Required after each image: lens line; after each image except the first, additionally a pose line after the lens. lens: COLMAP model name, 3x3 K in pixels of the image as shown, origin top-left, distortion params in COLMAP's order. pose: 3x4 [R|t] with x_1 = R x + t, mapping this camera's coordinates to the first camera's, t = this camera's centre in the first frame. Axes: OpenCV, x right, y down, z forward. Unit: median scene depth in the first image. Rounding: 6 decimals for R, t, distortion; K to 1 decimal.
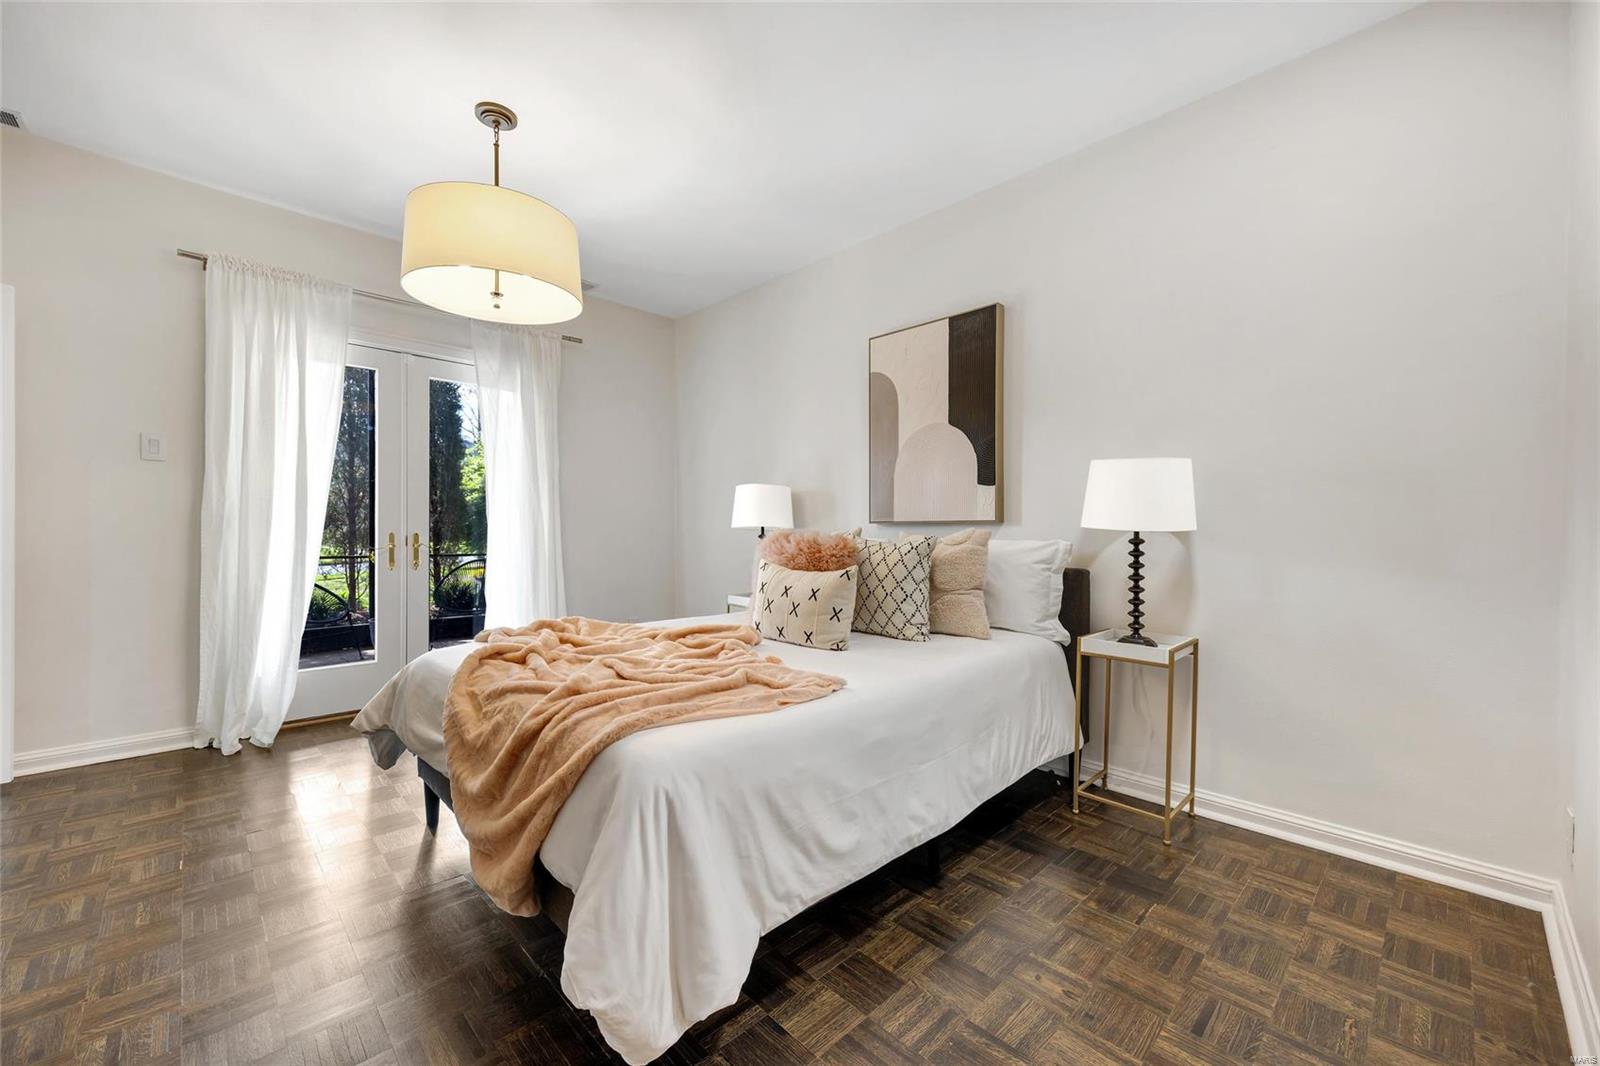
lens RADIAL K [[628.4, 0, 796.8], [0, 628.4, 523.1], [0, 0, 1]] dist [0.000565, 0.000705]
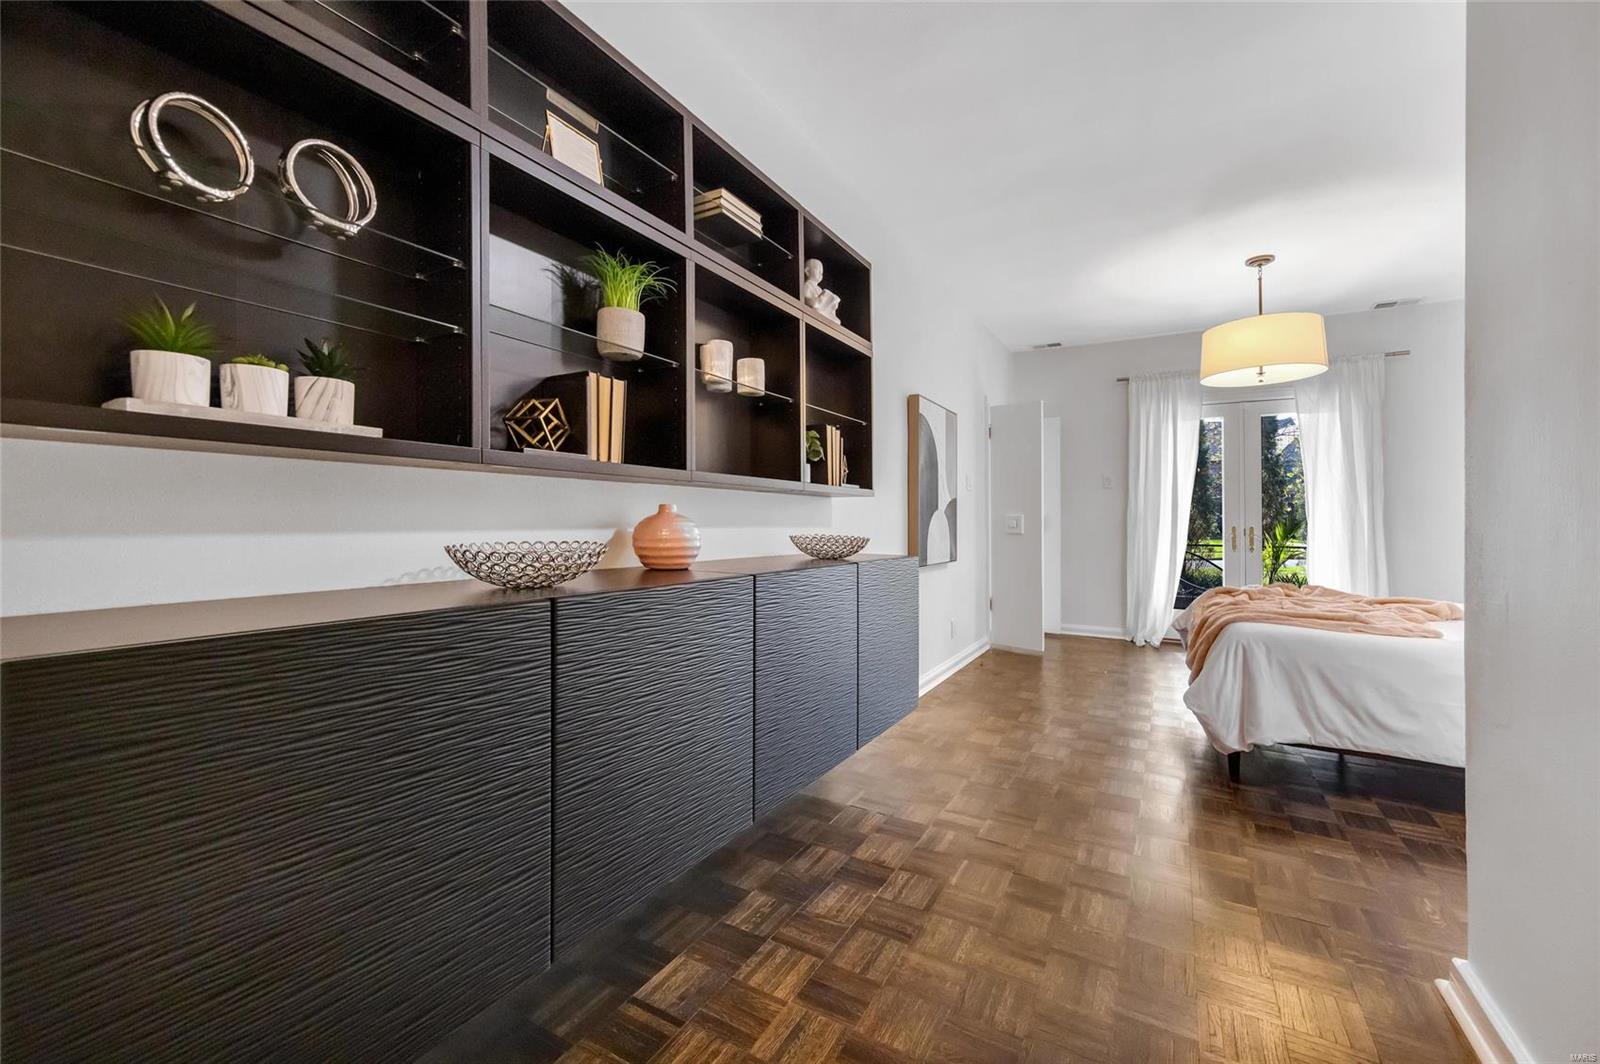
lens RADIAL K [[628.4, 0, 798.8], [0, 628.4, 523.1], [0, 0, 1]] dist [0.000565, 0.000705]
pose [[0.256909, 0.000211, -0.966435, 0.618569], [0.010016, 0.999946, 0.002881, -0.008571], [0.966384, -0.010420, 0.256893, -0.432227]]
